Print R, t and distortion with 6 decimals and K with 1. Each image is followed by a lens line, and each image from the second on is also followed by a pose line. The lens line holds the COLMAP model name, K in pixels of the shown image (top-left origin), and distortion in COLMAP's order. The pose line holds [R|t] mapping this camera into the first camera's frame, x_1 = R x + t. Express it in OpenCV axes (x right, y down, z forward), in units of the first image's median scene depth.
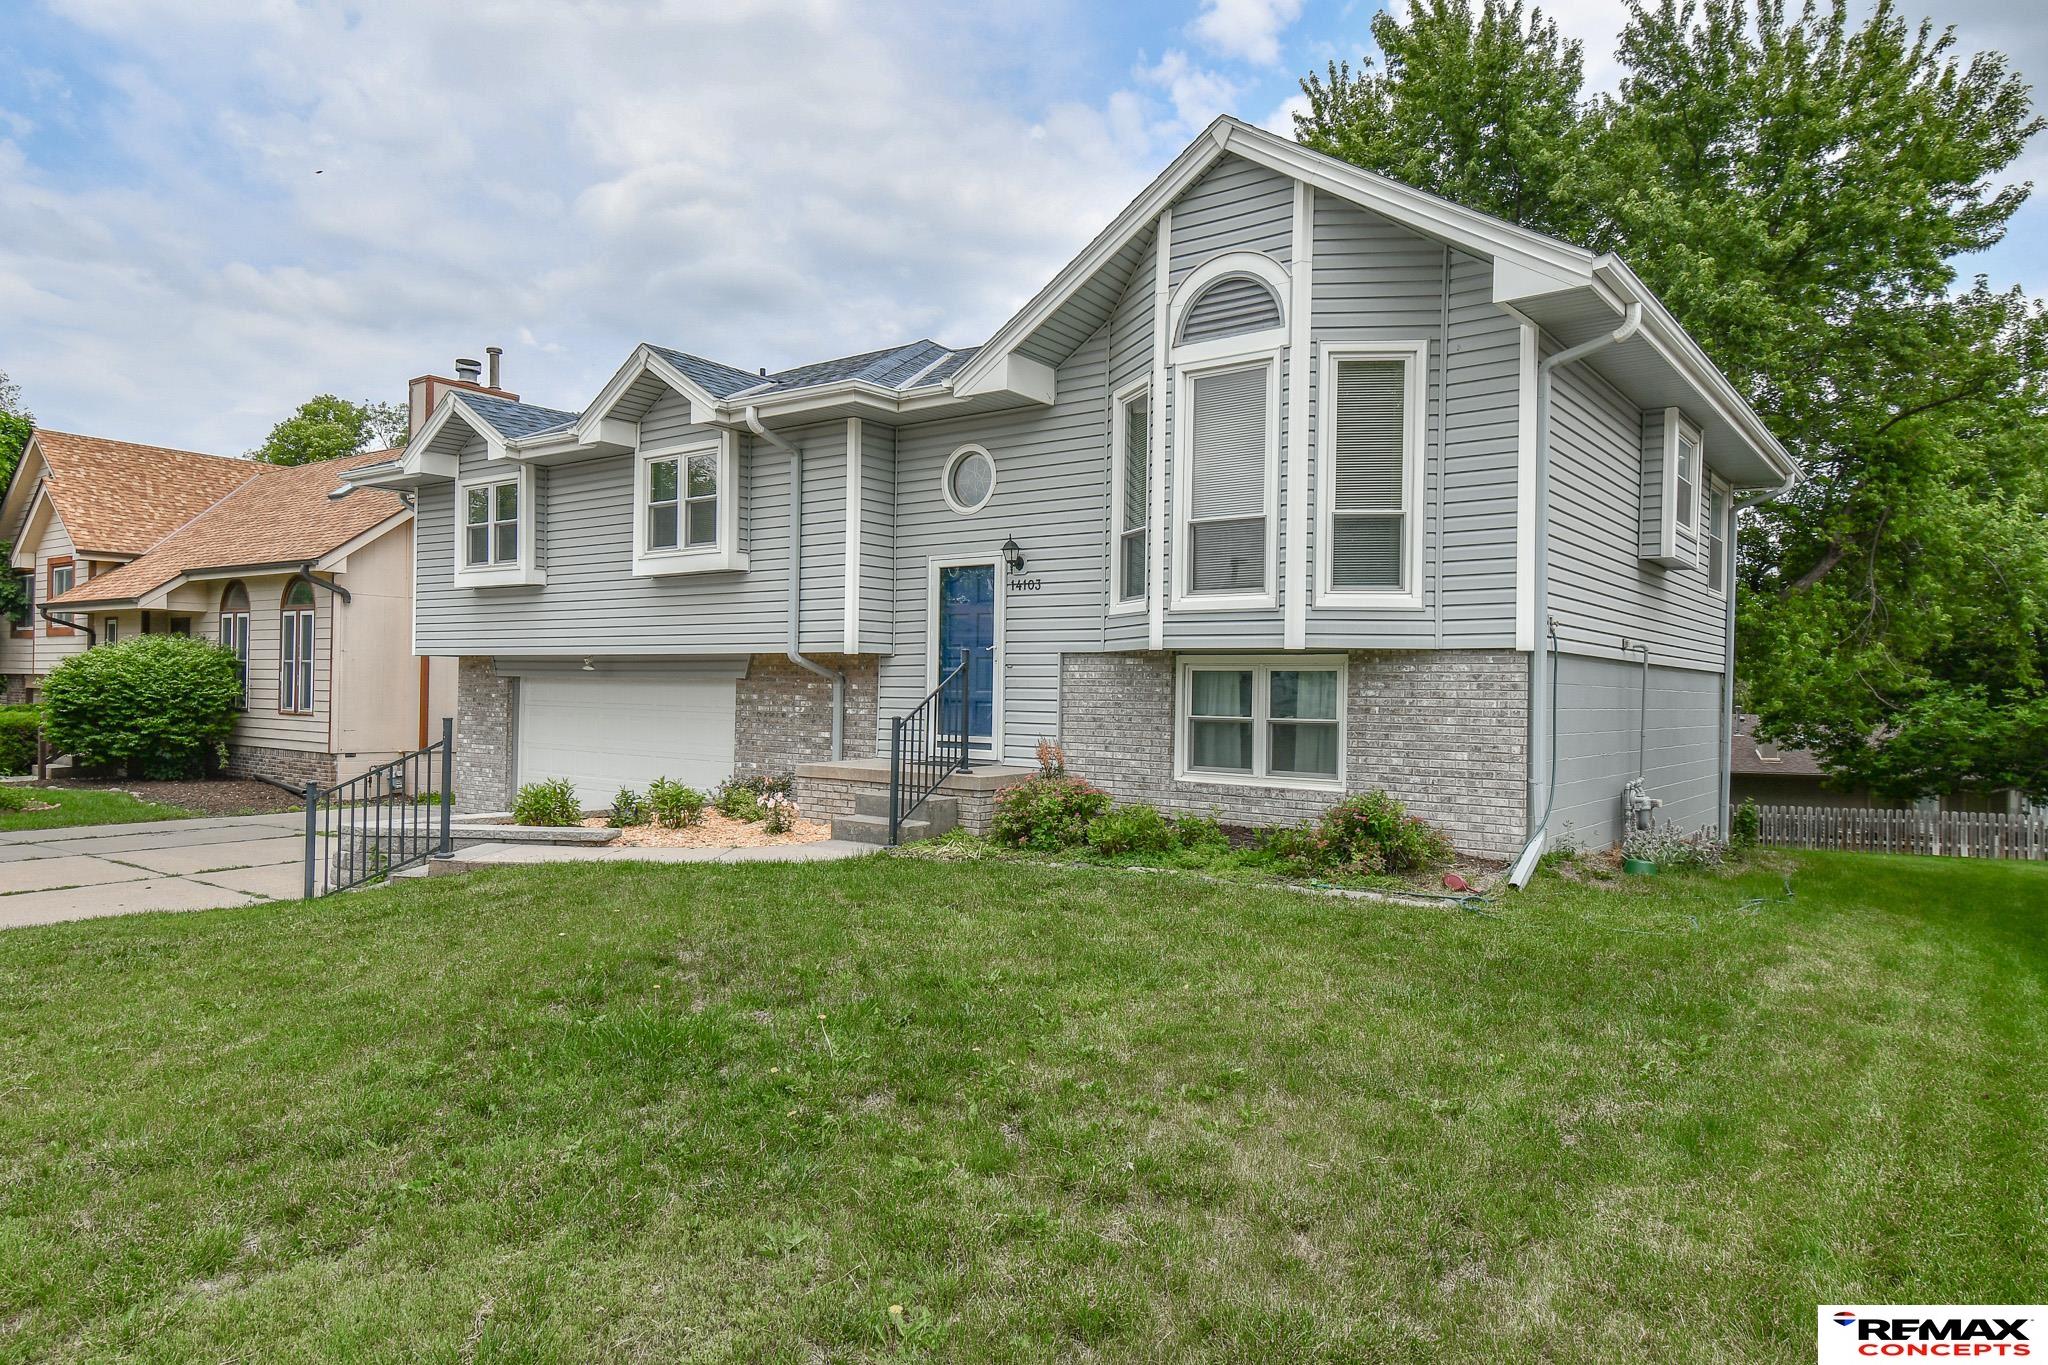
lens RADIAL K [[1262.5, 0, 1024.0], [0, 1262.5, 682.5], [0, 0, 1]] dist [0.028763, -0.000543]
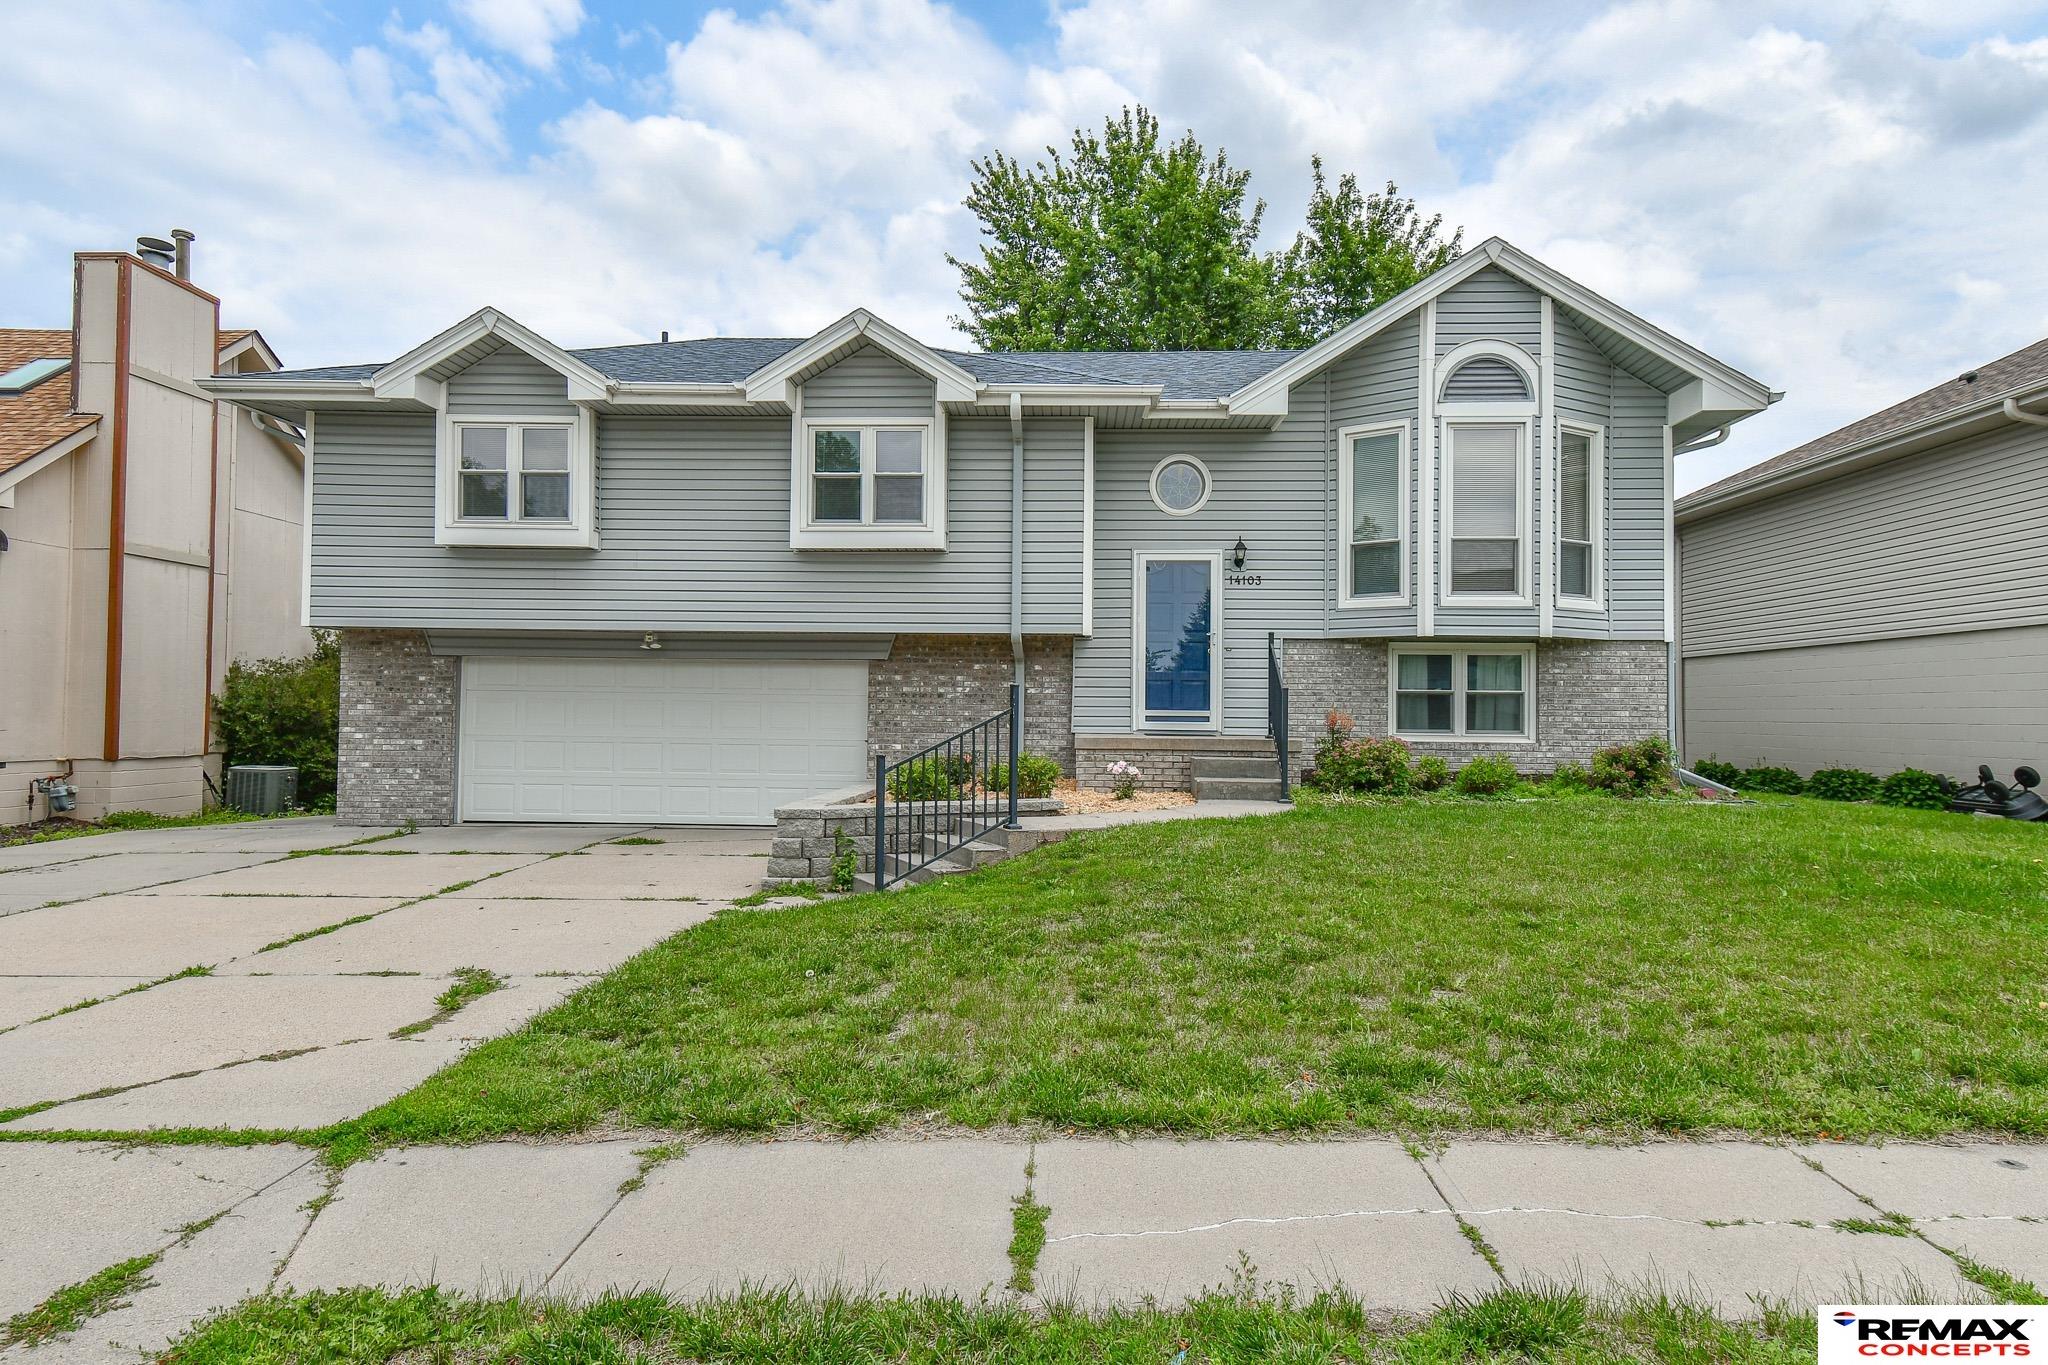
lens RADIAL K [[1205.7, 0, 1024.0], [0, 1205.7, 682.5], [0, 0, 1]] dist [0.041061, -0.000032]
pose [[0.819514, 0.008730, 0.572992, -0.807289], [-0.001593, 0.999915, -0.012956, 0.032560], [-0.573057, 0.009705, 0.819458, 0.196767]]
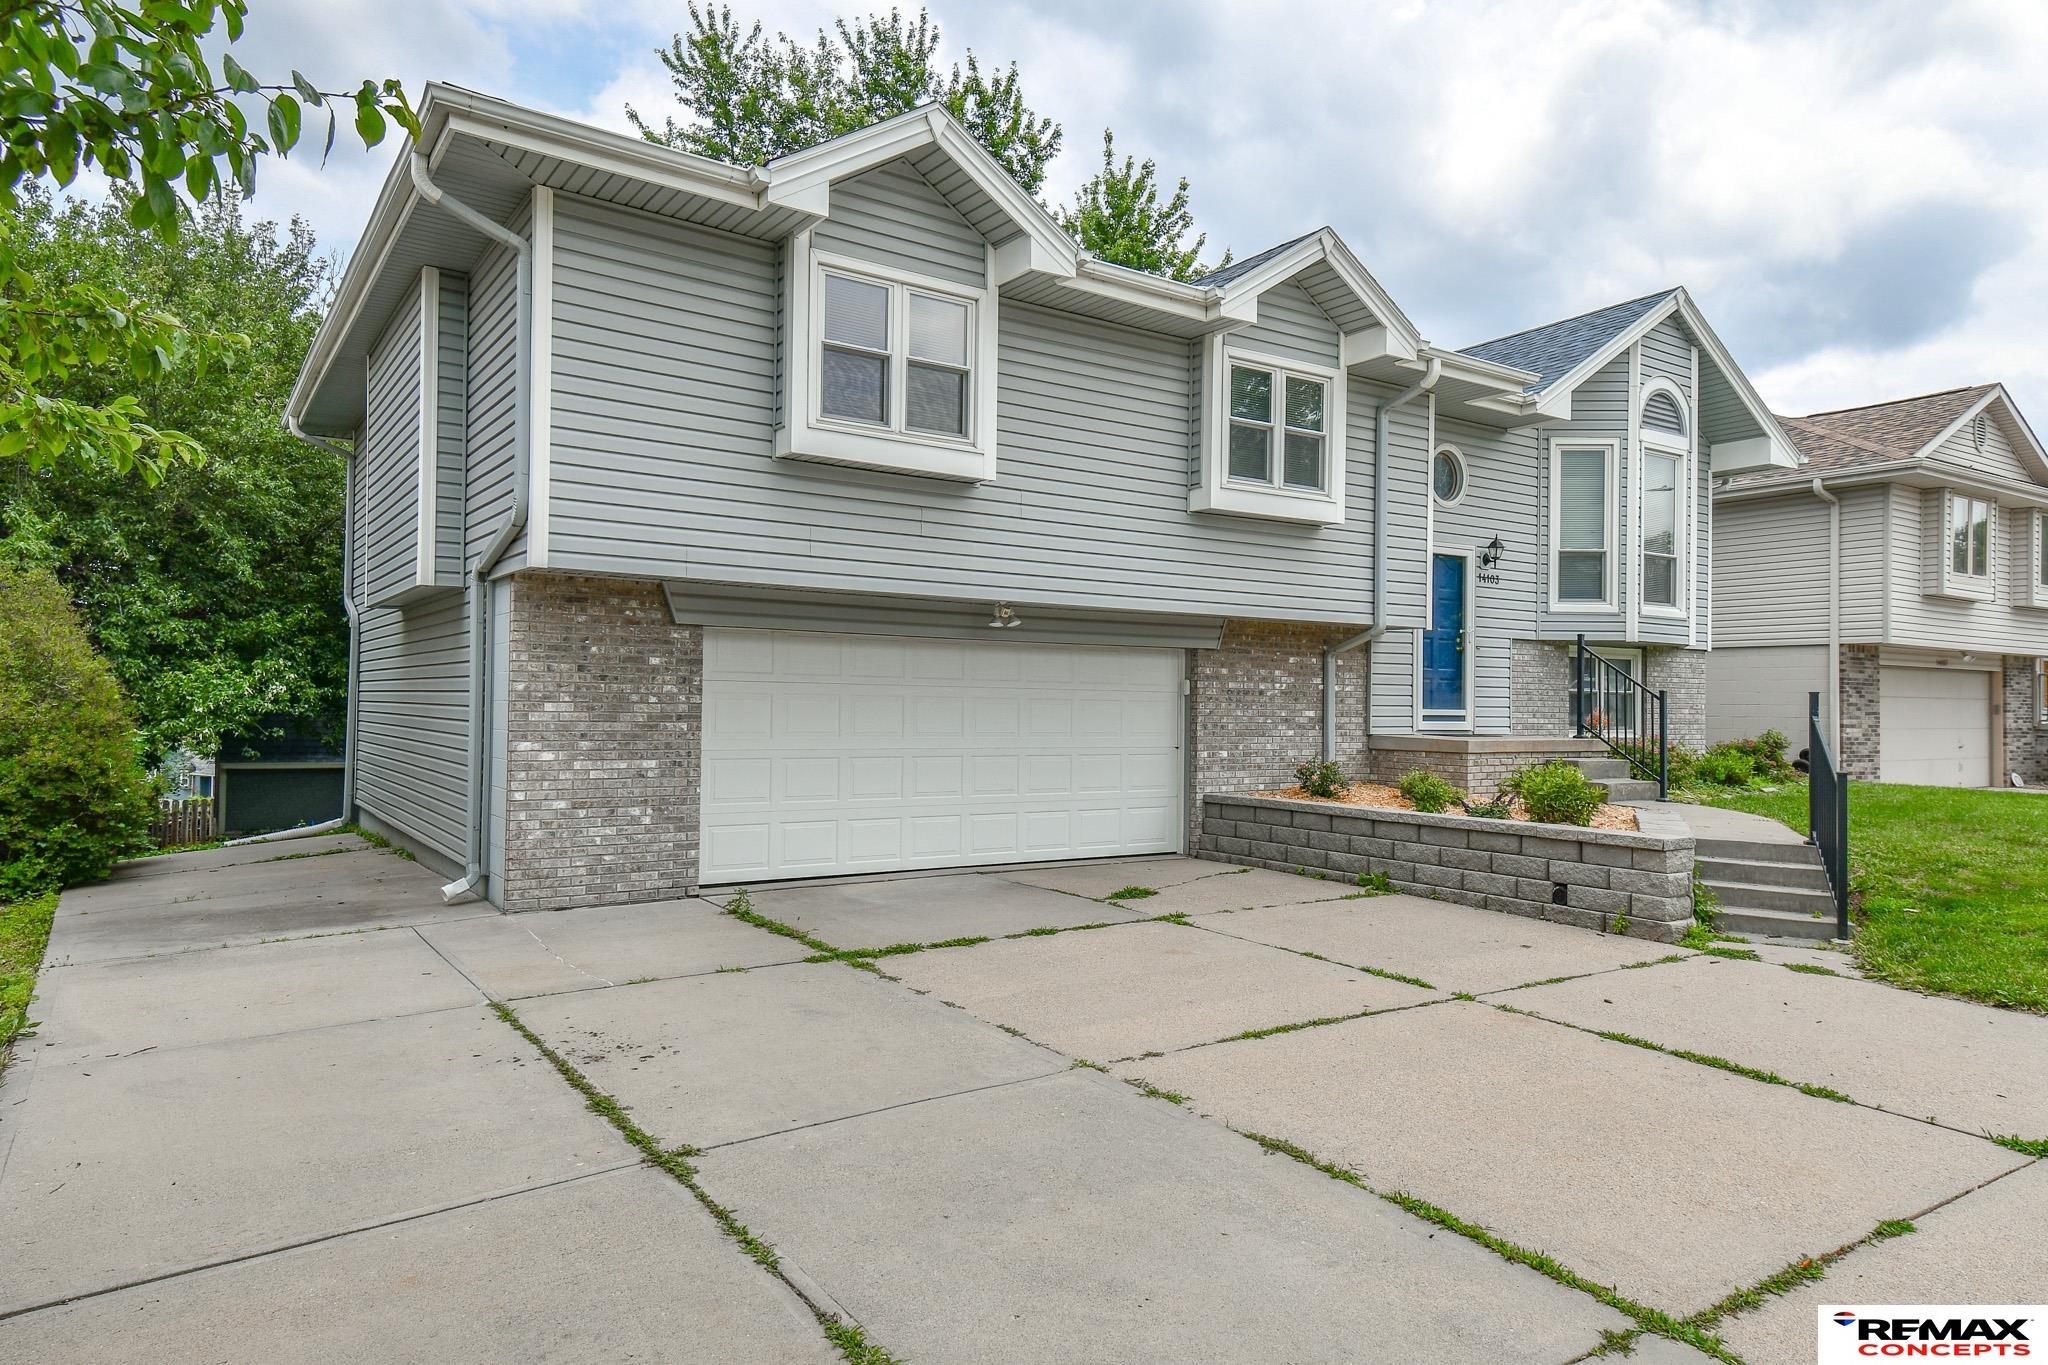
lens RADIAL K [[1262.5, 0, 1024.0], [0, 1262.5, 682.5], [0, 0, 1]] dist [0.028763, -0.000543]
pose [[0.319159, -0.000153, 0.947701, -1.244835], [-0.017090, 0.999836, 0.005917, 0.019196], [-0.947547, -0.018085, 0.319104, 1.027149]]
